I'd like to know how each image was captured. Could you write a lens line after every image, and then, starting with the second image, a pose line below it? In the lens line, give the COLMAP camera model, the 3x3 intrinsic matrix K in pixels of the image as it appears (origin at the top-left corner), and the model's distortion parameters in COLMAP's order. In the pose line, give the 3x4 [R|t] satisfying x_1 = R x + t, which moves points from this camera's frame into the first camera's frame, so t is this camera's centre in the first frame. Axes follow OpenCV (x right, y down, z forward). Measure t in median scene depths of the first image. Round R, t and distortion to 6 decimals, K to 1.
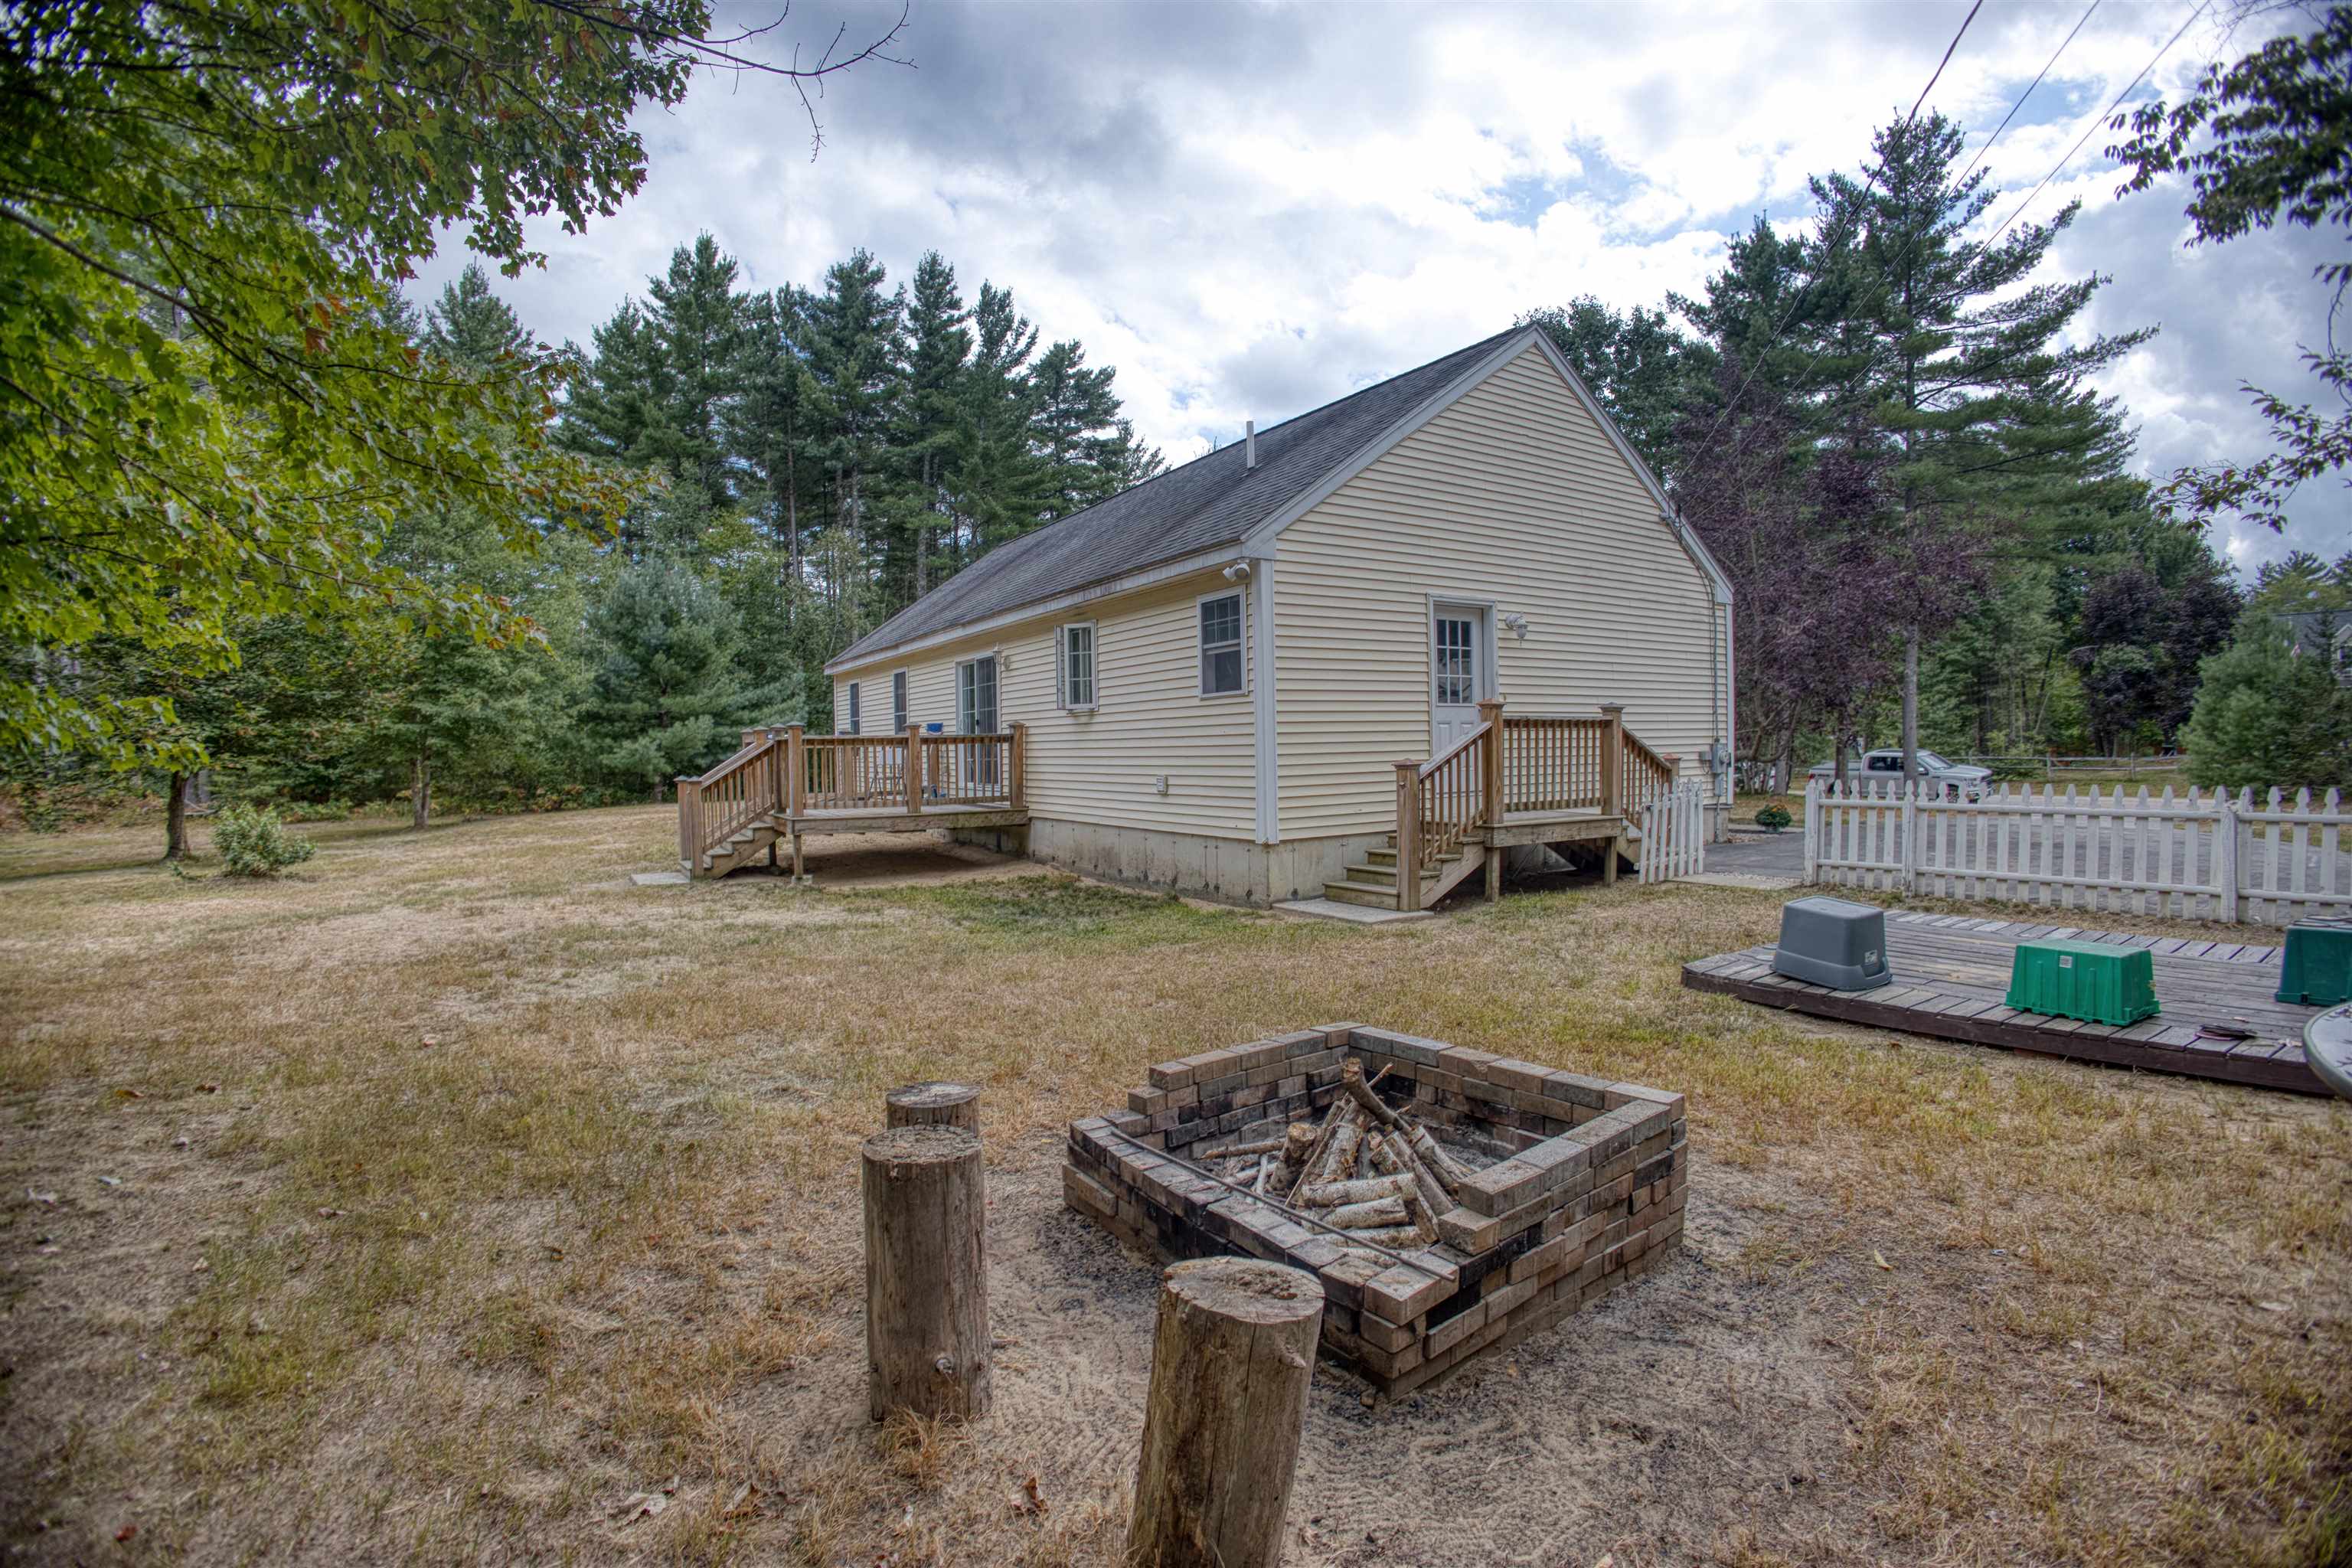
lens RADIAL K [[1083.7, 0, 1172.0], [0, 1083.7, 770.6], [0, 0, 1]] dist [-0.126060, 0.022907]
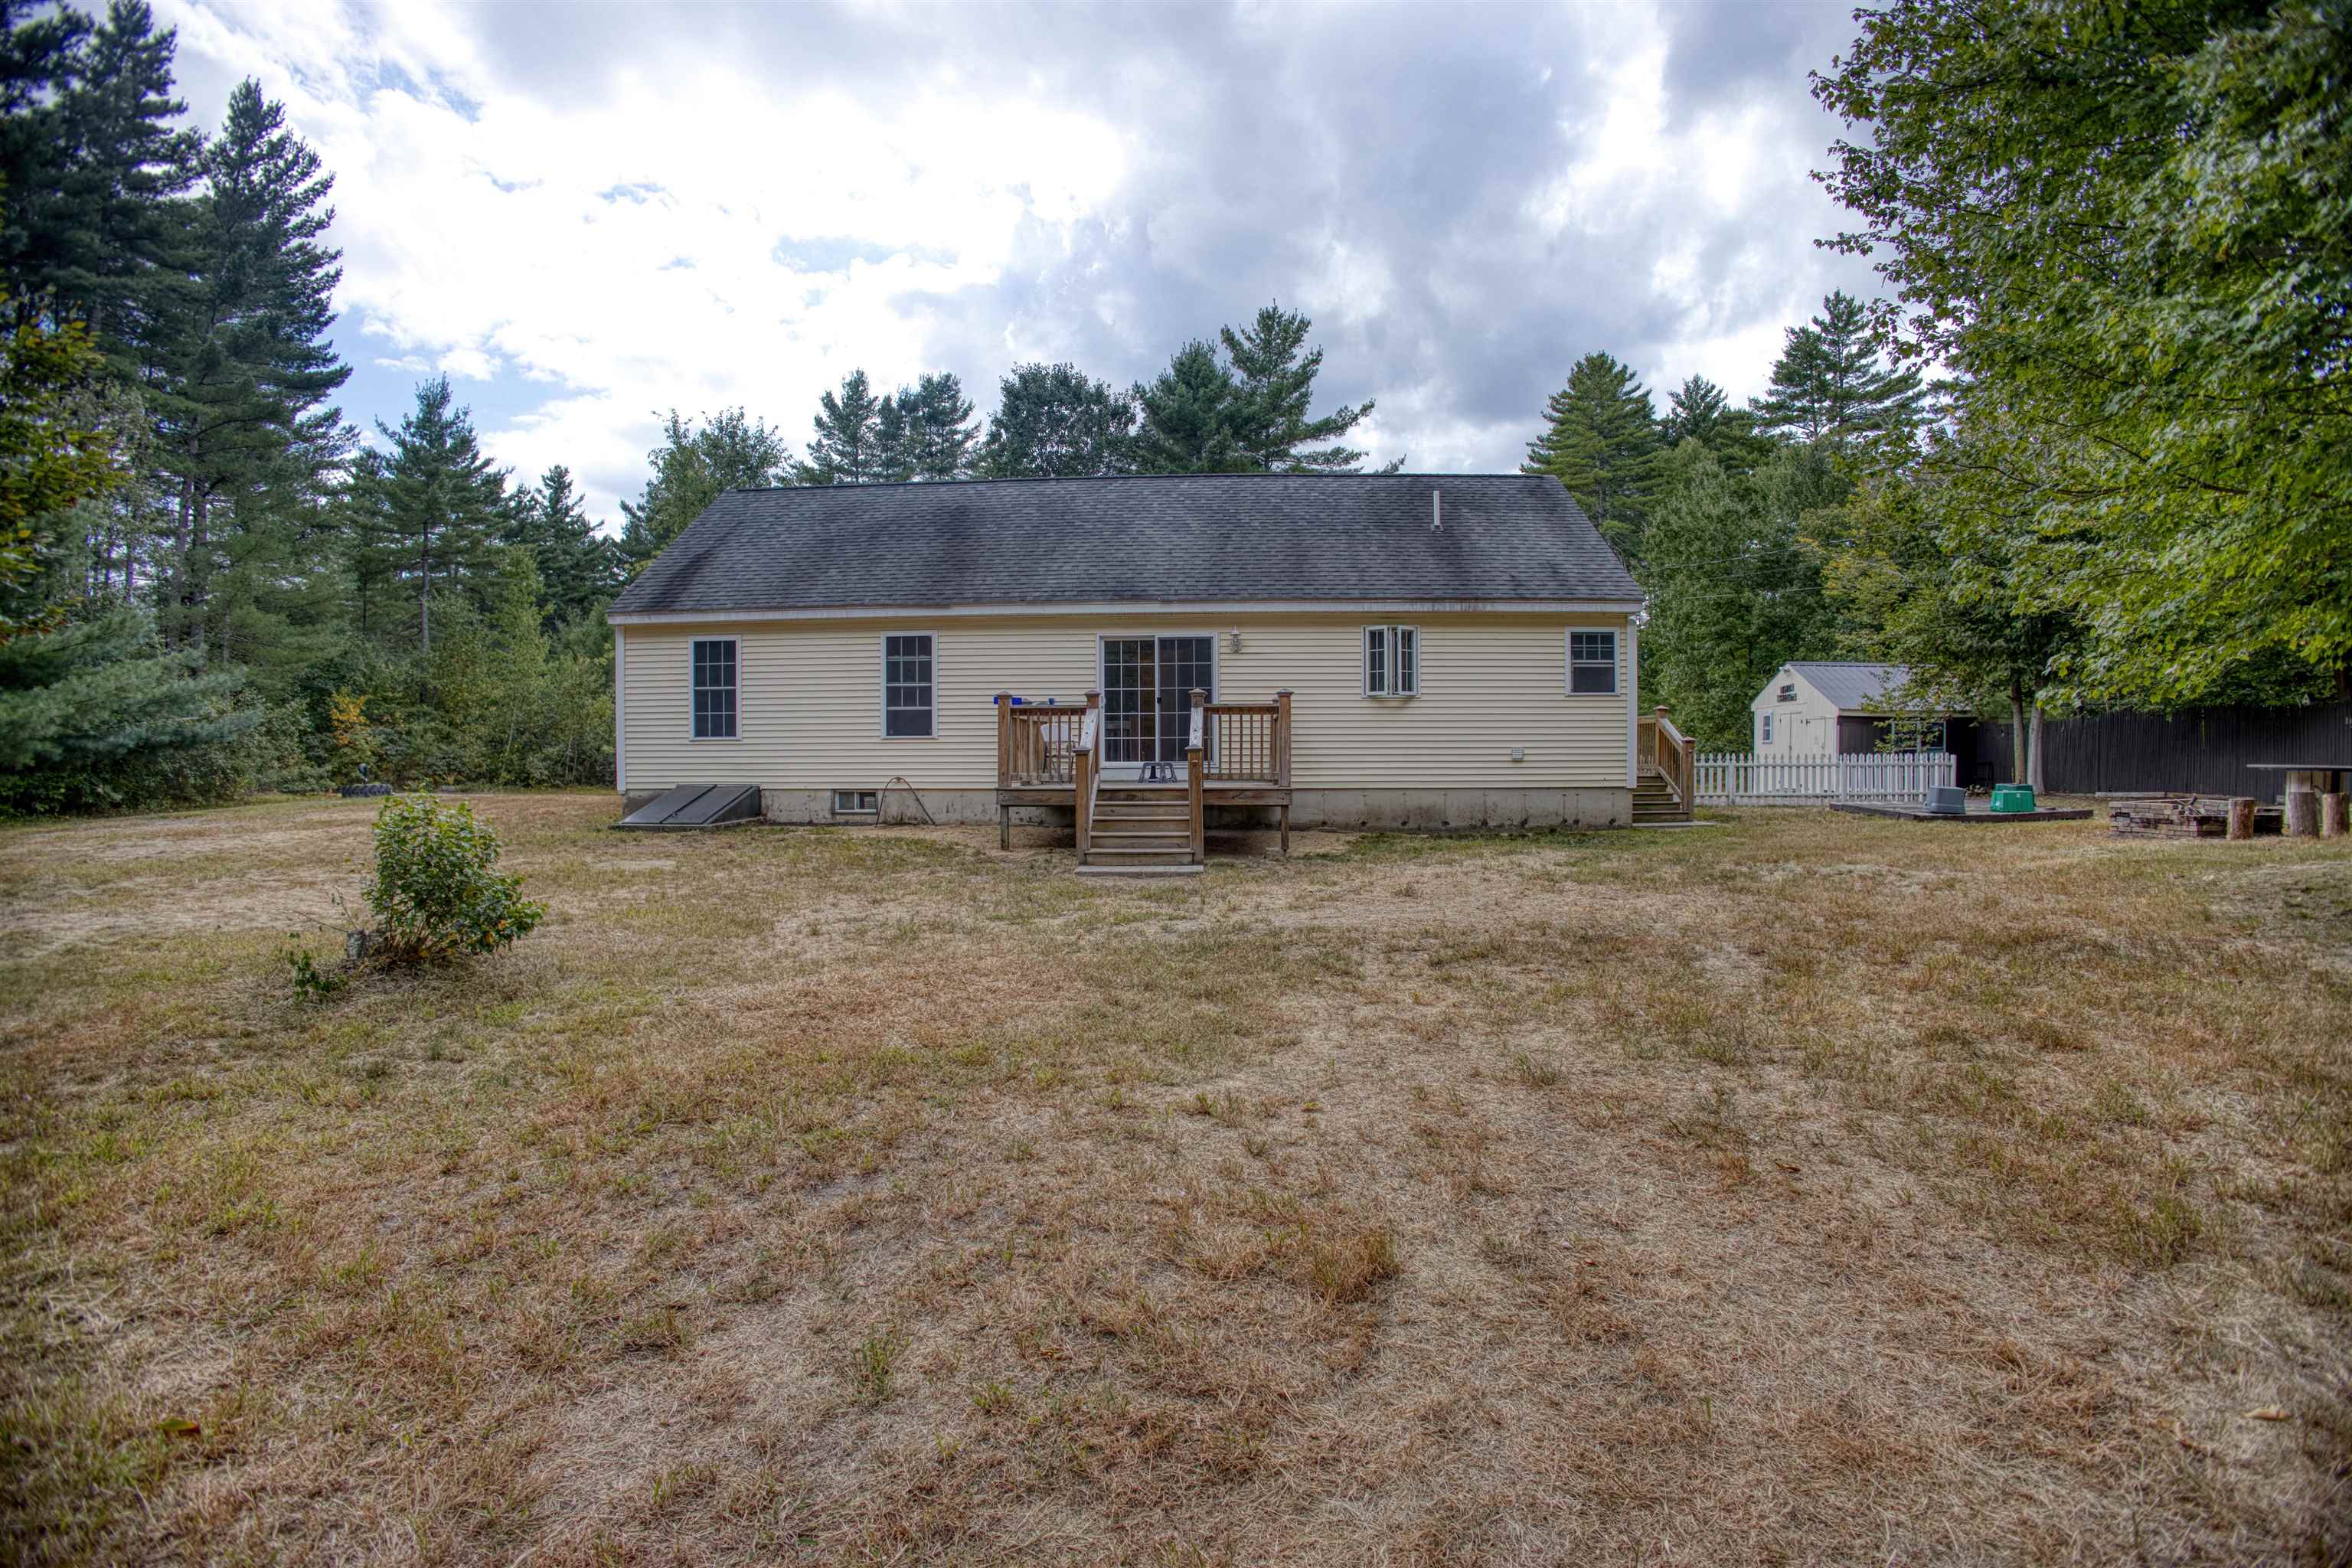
lens RADIAL K [[1083.7, 0, 1172.0], [0, 1083.7, 770.6], [0, 0, 1]] dist [-0.126060, 0.022907]
pose [[0.563434, -0.001579, 0.826160, -1.120716], [0.013806, 0.999877, -0.007505, 0.030294], [-0.826046, 0.015635, 0.563386, 0.466992]]
